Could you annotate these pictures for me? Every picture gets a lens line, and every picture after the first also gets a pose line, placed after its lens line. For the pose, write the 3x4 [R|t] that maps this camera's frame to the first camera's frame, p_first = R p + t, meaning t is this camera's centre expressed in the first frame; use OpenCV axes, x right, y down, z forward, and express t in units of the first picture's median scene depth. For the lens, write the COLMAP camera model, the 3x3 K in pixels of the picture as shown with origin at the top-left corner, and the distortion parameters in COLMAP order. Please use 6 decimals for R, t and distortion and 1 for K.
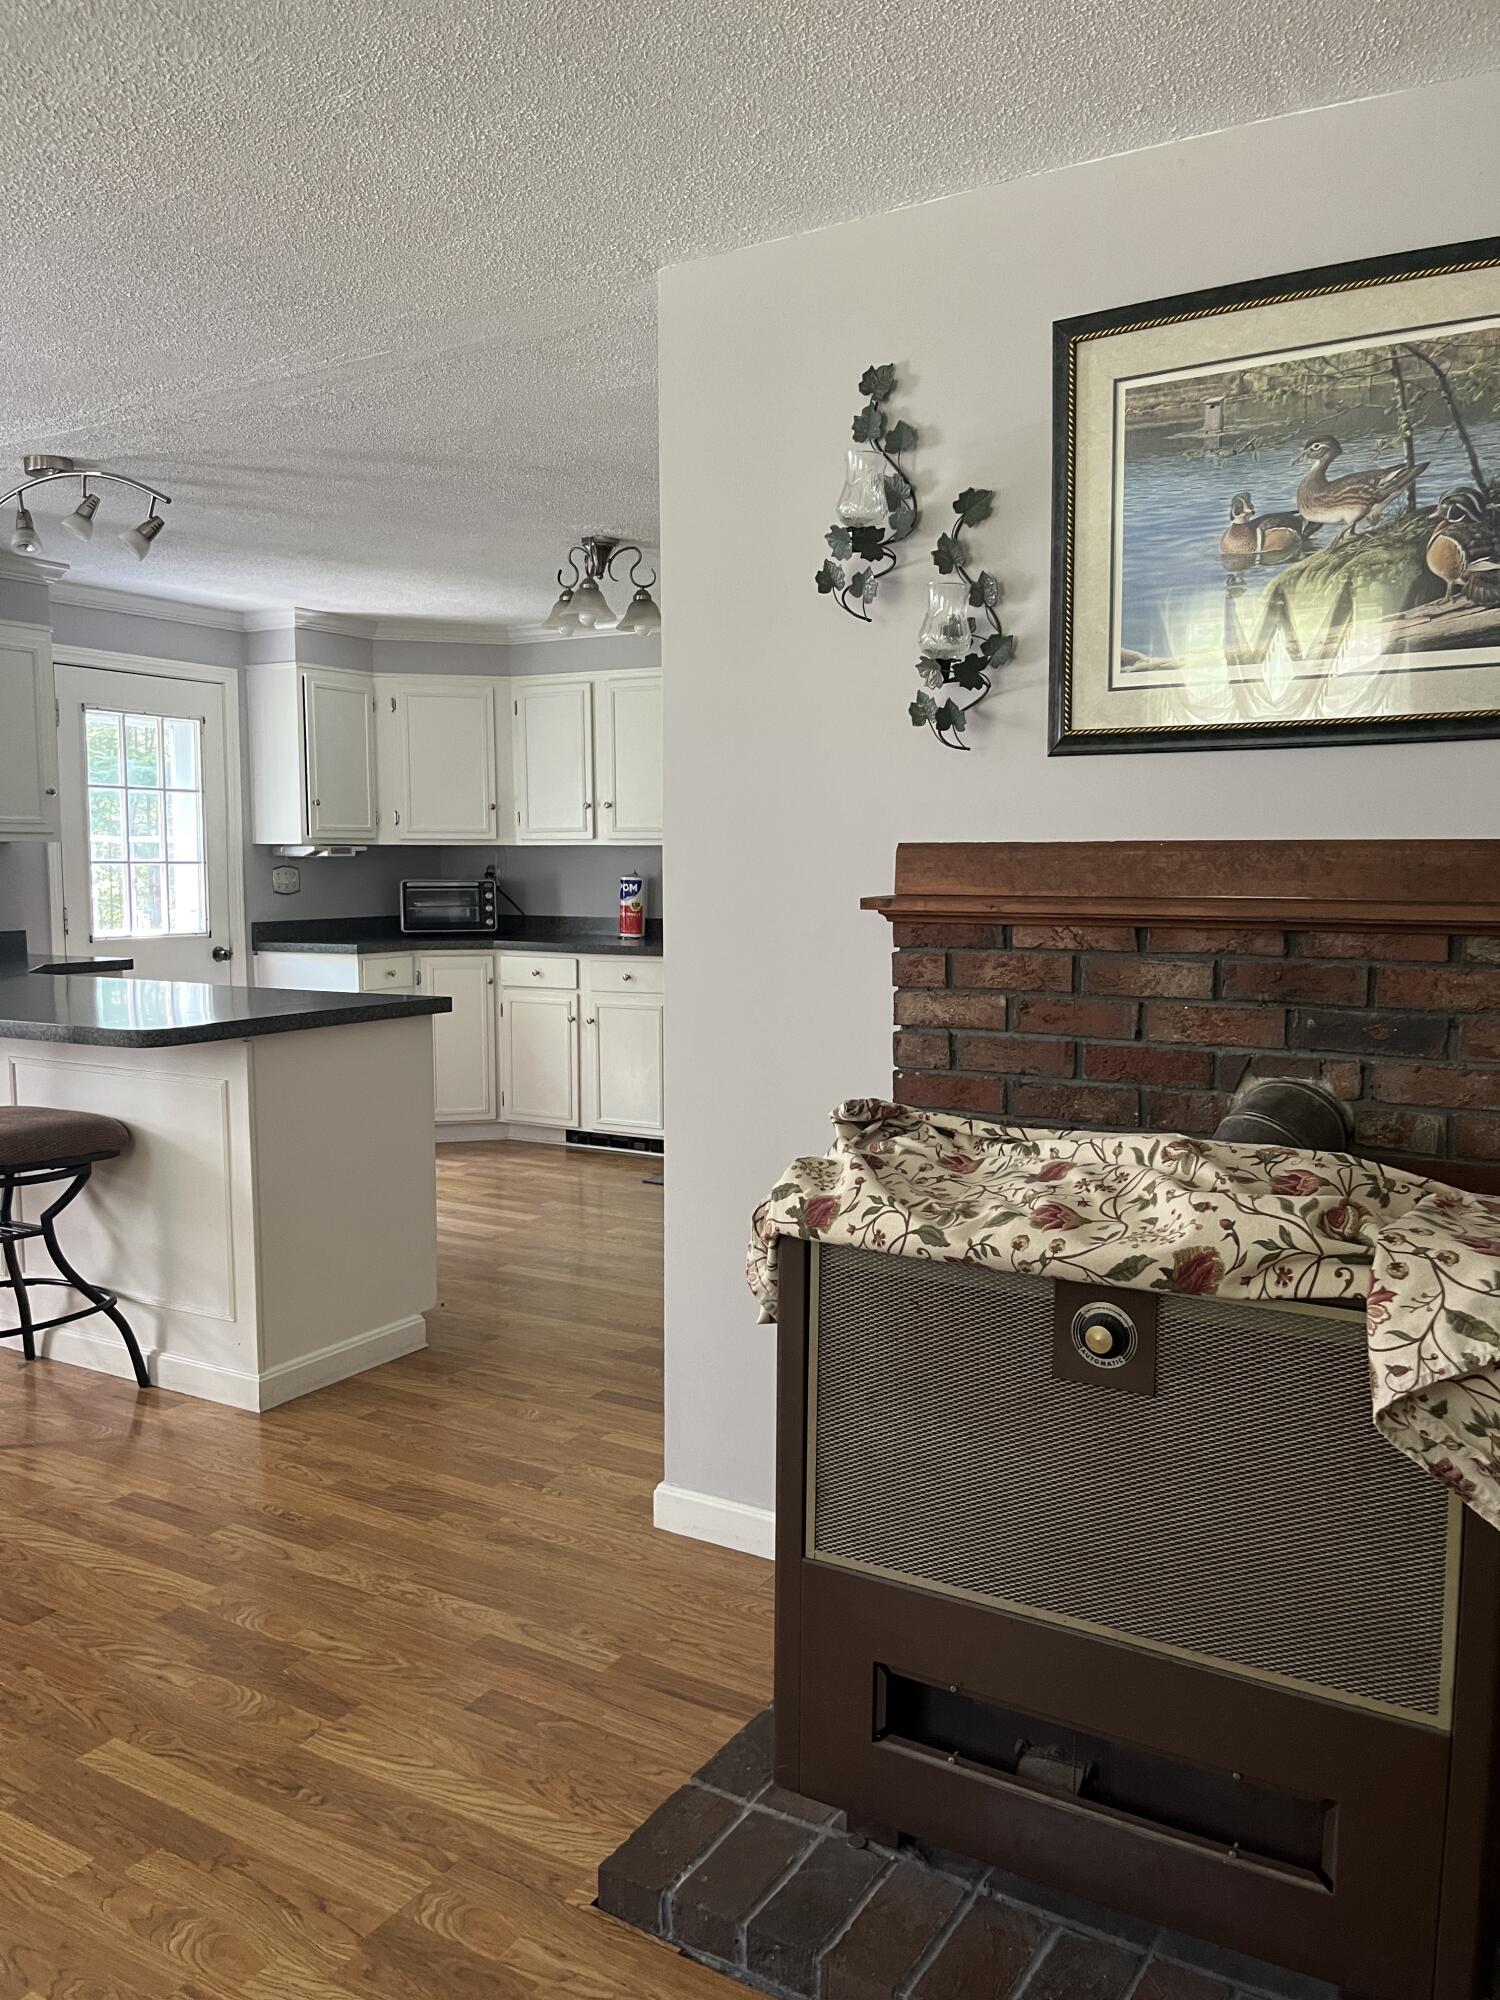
lens RADIAL K [[1519.8, 0, 743.7], [0, 1519.8, 1009.6], [0, 0, 1]] dist [0.066443, -0.090563]
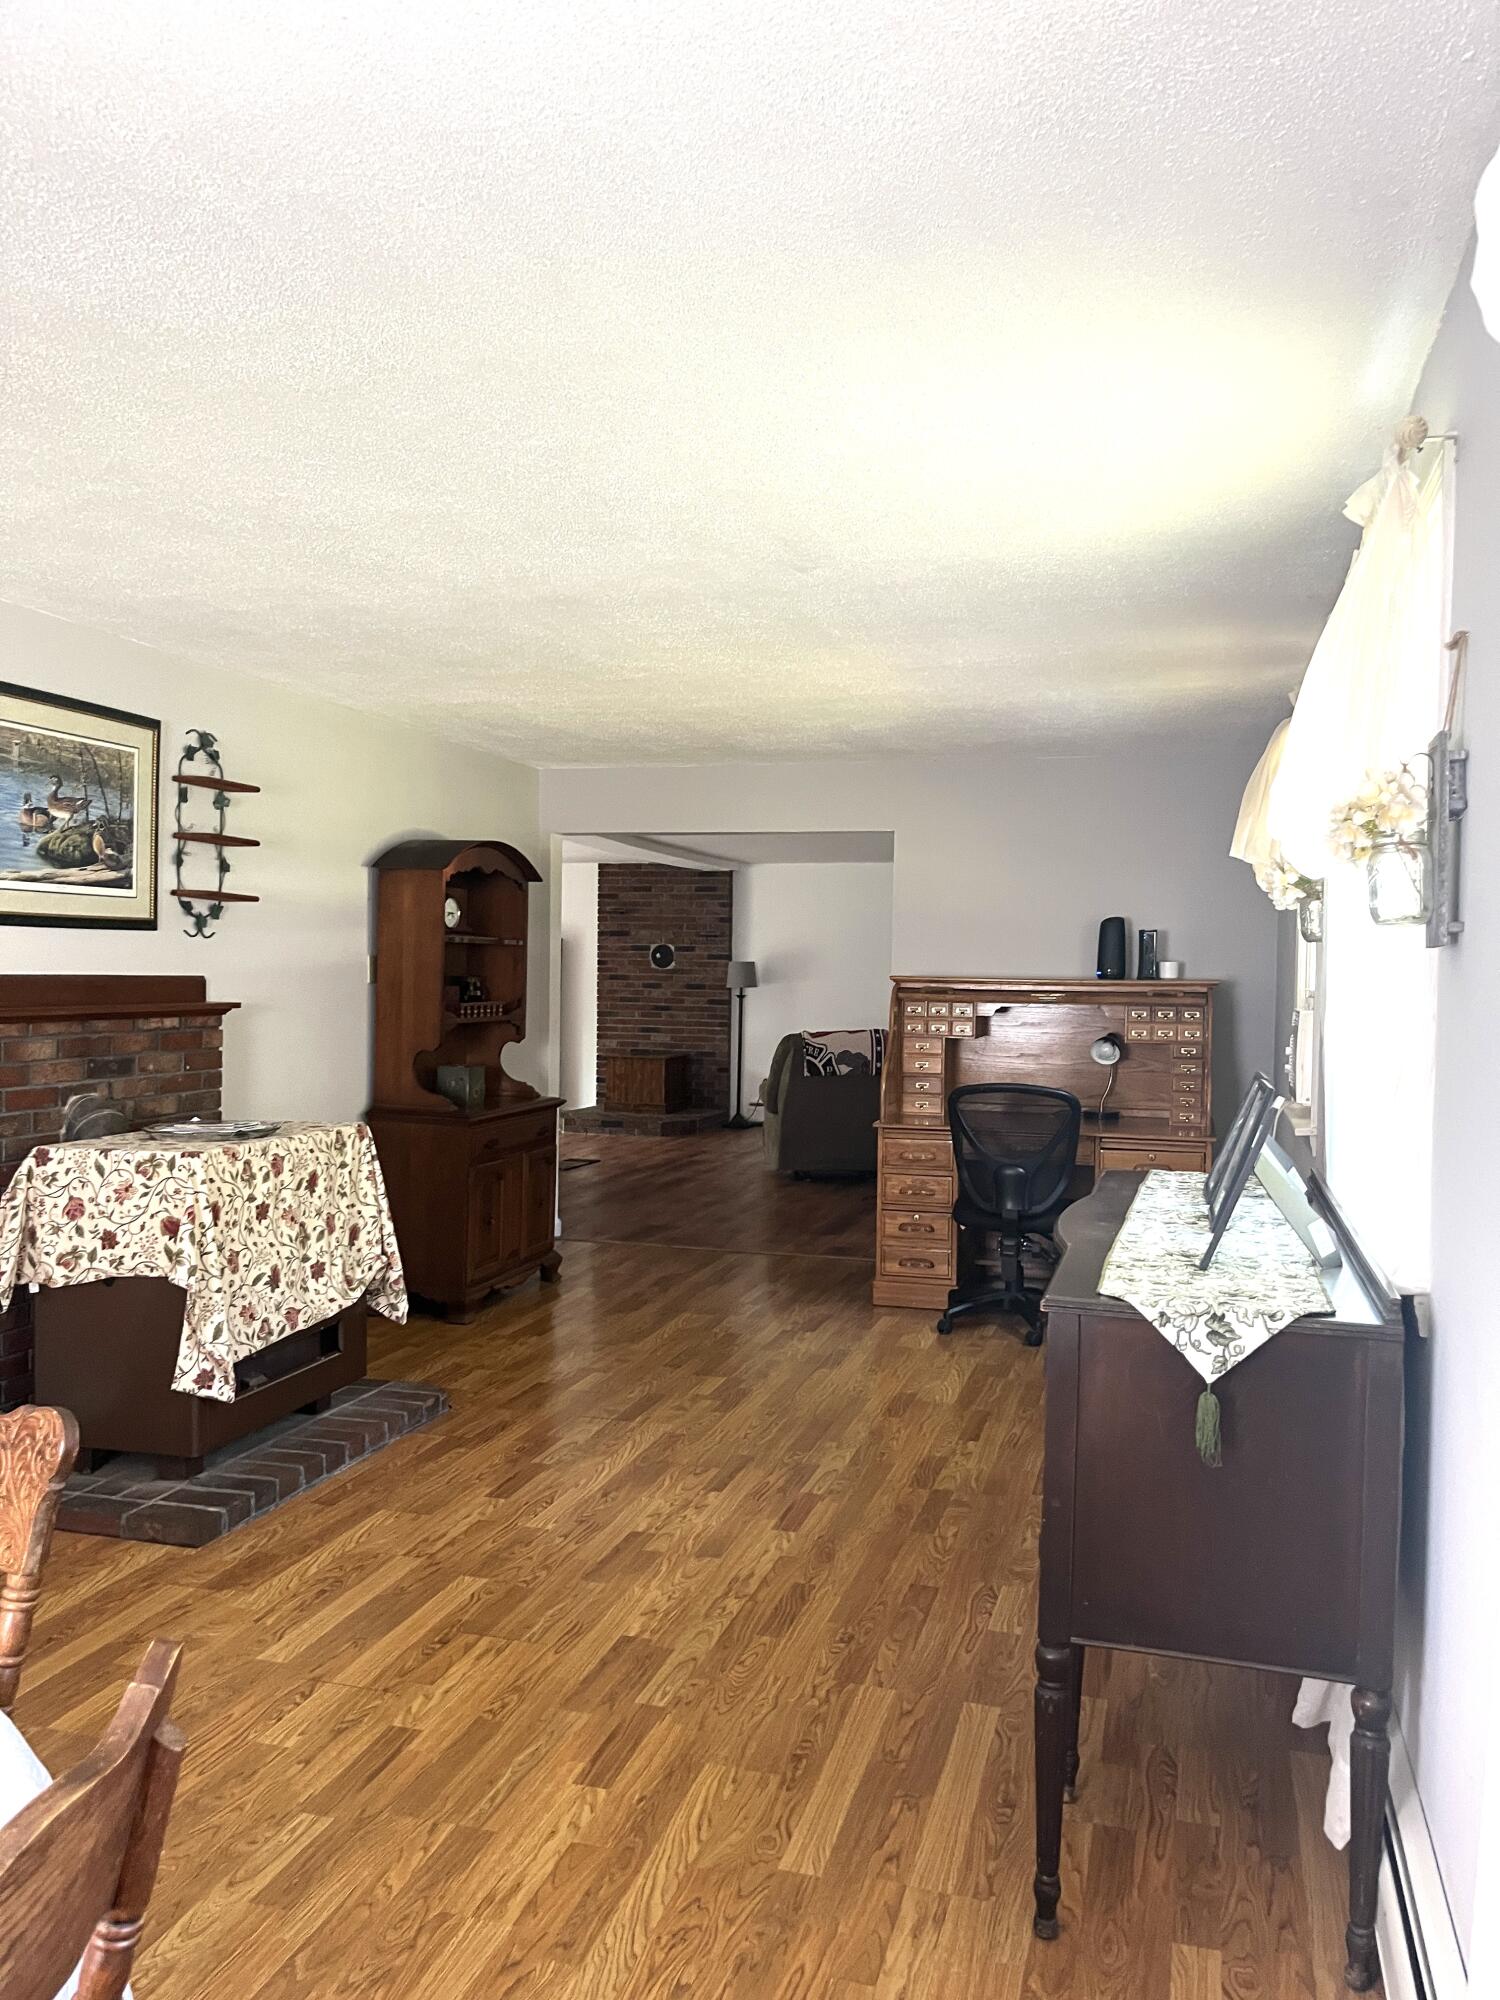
lens RADIAL K [[1519.8, 0, 743.7], [0, 1519.8, 1009.6], [0, 0, 1]] dist [0.066443, -0.090563]
pose [[-0.258688, -0.026012, 0.965611, -1.208277], [0.089988, 0.994641, 0.050902, -0.060247], [-0.961760, 0.100061, -0.254961, 0.455741]]
